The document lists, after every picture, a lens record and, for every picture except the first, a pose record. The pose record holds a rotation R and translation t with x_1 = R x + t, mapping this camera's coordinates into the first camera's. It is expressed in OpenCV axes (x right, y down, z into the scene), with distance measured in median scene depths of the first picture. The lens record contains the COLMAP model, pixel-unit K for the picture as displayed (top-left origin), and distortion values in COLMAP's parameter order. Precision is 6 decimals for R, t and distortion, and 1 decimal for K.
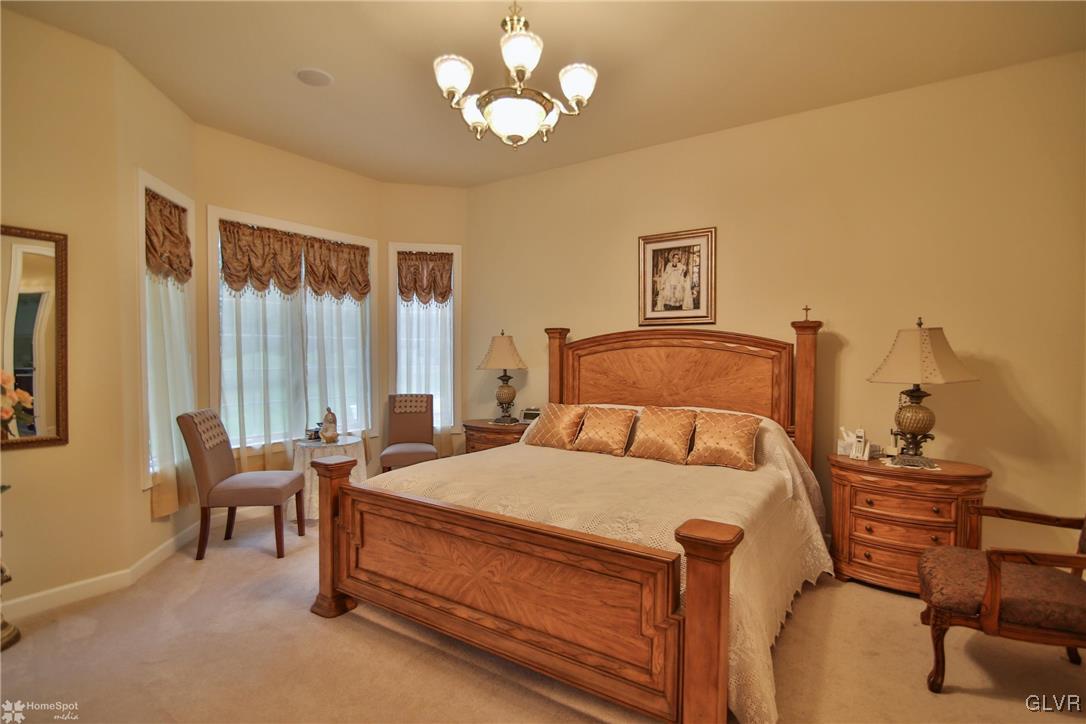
lens RADIAL K [[542.9, 0, 543.0], [0, 542.9, 362.0], [0, 0, 1]] dist [-0.019743, 0.000506]
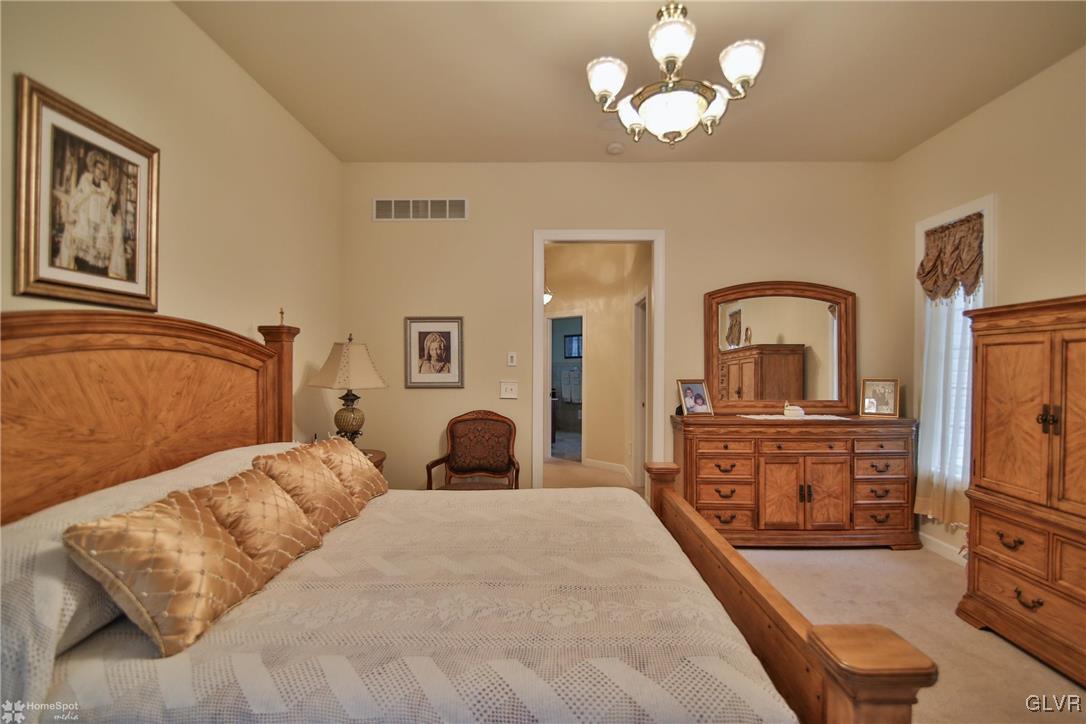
lens RADIAL K [[542.9, 0, 543.0], [0, 542.9, 362.0], [0, 0, 1]] dist [-0.019743, 0.000506]
pose [[-0.556586, 0.005526, 0.830772, -0.386787], [0.014262, 0.999894, 0.002904, -0.012682], [-0.830668, 0.013464, -0.556605, 0.952743]]
